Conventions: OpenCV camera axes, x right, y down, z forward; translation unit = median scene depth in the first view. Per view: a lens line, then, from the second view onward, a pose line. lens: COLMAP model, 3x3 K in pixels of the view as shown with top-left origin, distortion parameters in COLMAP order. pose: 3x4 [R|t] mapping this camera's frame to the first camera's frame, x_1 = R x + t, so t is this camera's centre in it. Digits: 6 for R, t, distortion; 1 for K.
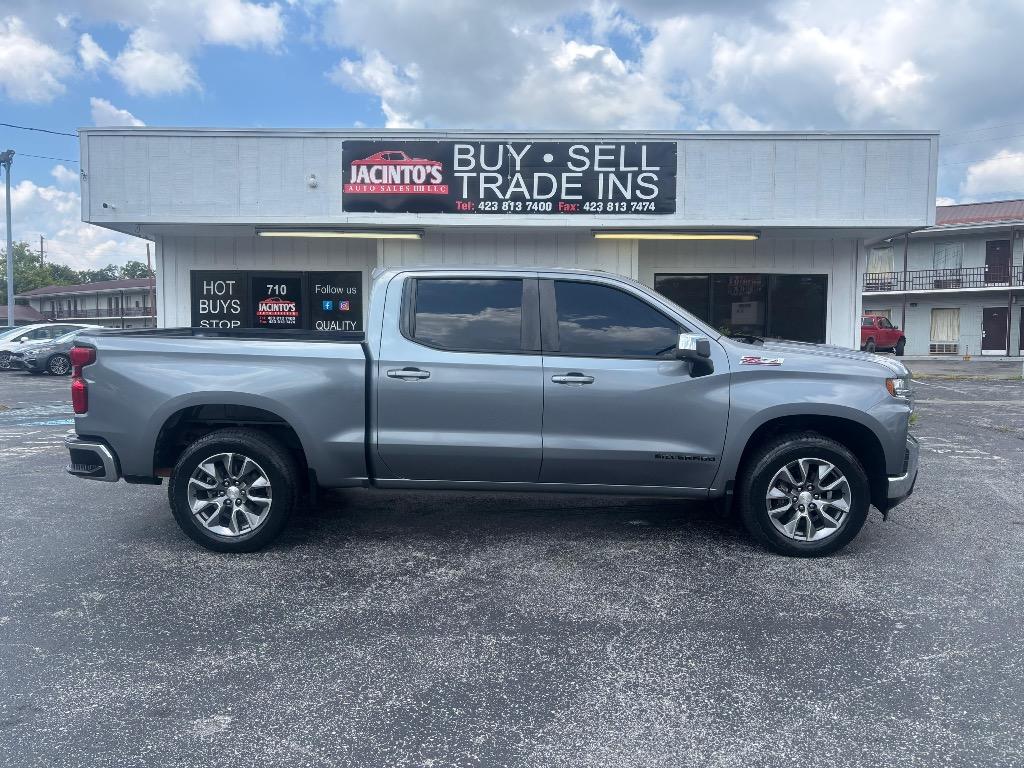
lens RADIAL K [[763.9, 0, 520.3], [0, 763.9, 386.8], [0, 0, 1]] dist [0.007191, -0.000799]
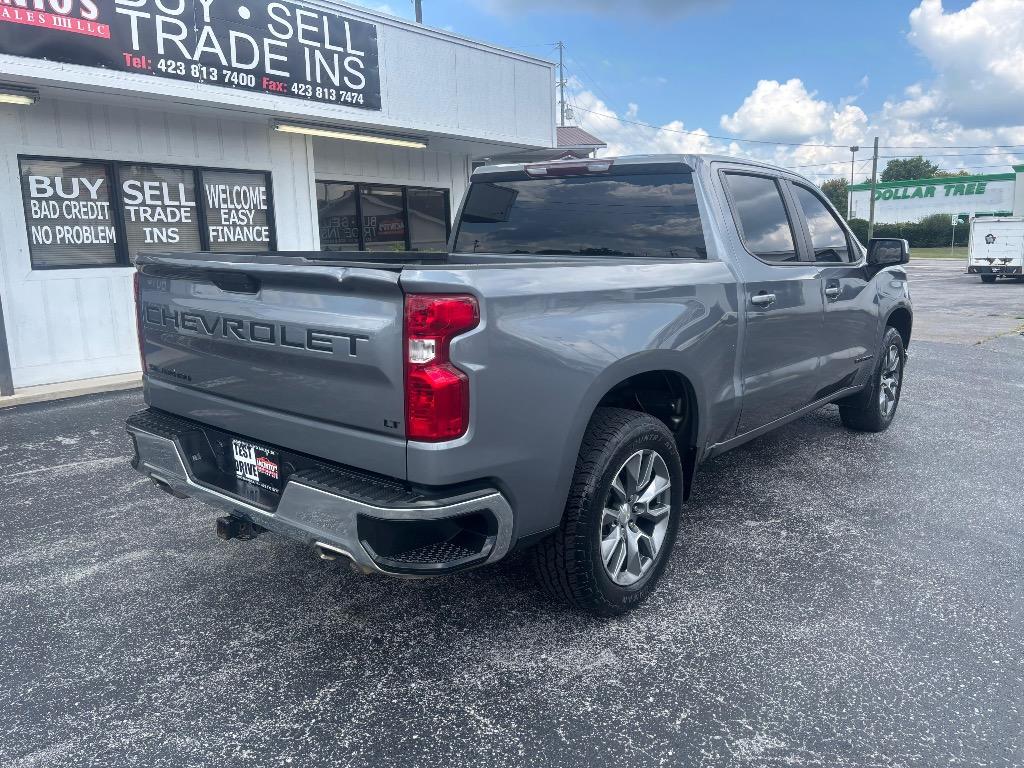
lens RADIAL K [[747.0, 0, 524.7], [0, 747.0, 382.9], [0, 0, 1]] dist [0.028822, -0.062999]
pose [[0.620510, -0.158475, 0.768019, -0.407644], [0.078166, 0.986990, 0.140505, -0.026058], [-0.780293, -0.027152, 0.624825, 0.324731]]
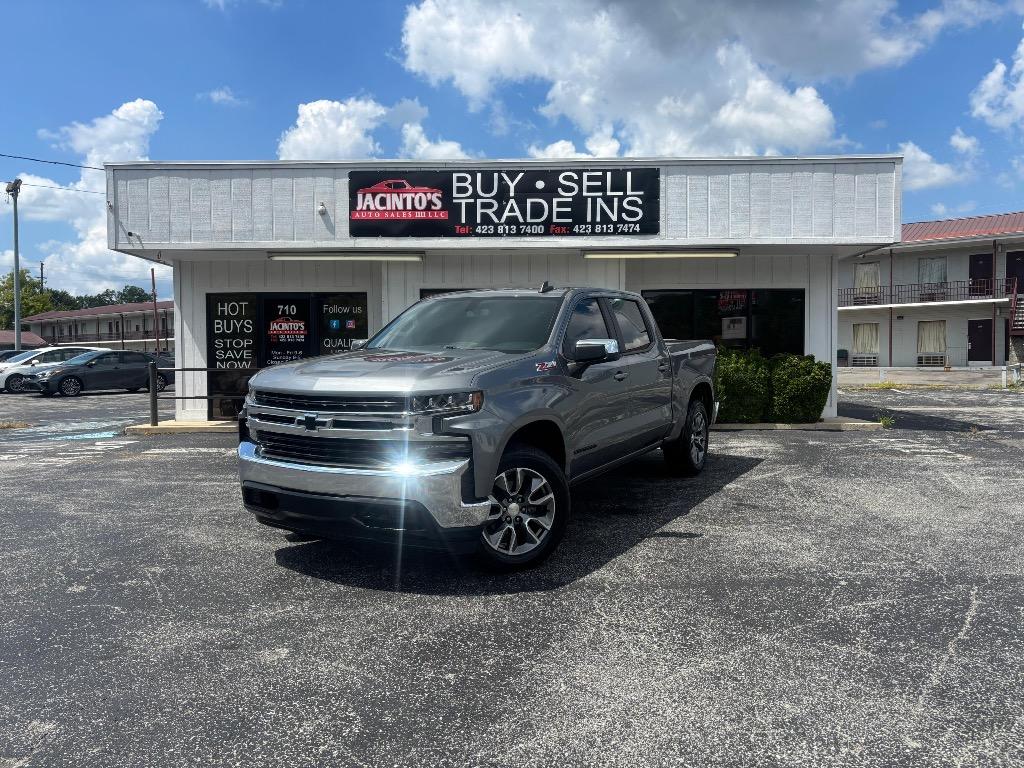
lens RADIAL K [[758.7, 0, 512.0], [0, 758.7, 384.0], [0, 0, 1]] dist [0.024992, -0.037542]
pose [[0.999910, -0.012575, -0.004720, -0.001452], [0.012439, 0.999533, -0.027926, 0.011237], [0.005069, 0.027864, 0.999599, -0.063679]]
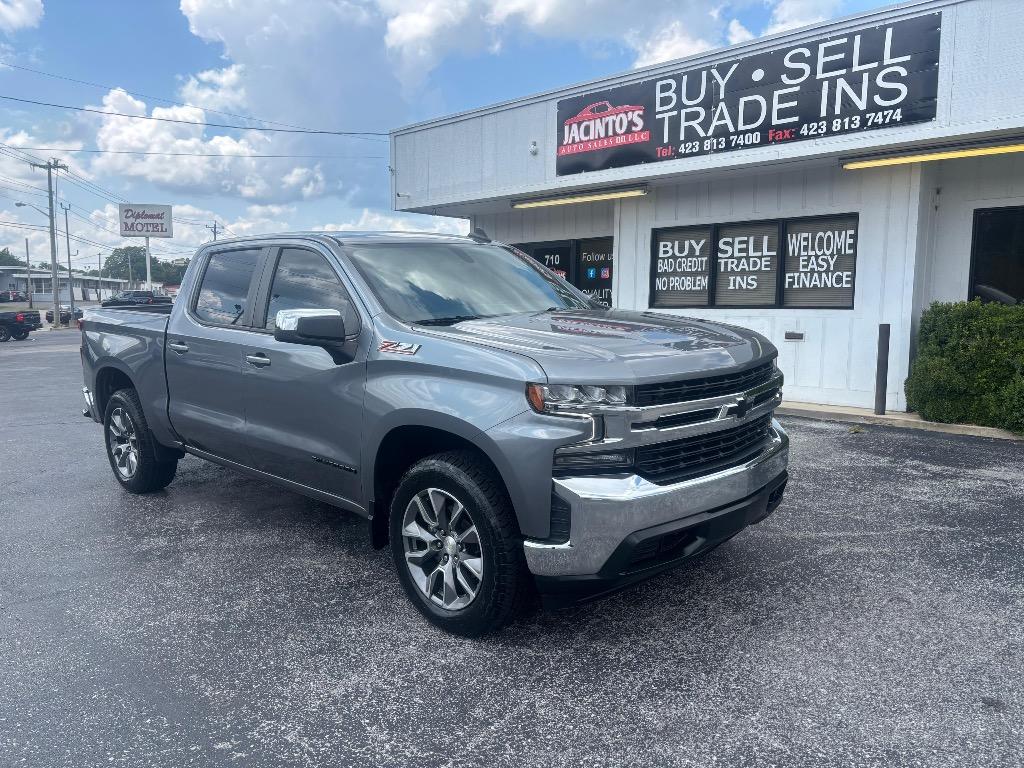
lens RADIAL K [[758.7, 0, 512.0], [0, 758.7, 384.0], [0, 0, 1]] dist [0.024992, -0.037542]
pose [[0.732188, 0.066954, -0.677804, 0.401800], [-0.036611, 0.997587, 0.058994, -0.019806], [0.680118, -0.018380, 0.732872, 0.249124]]
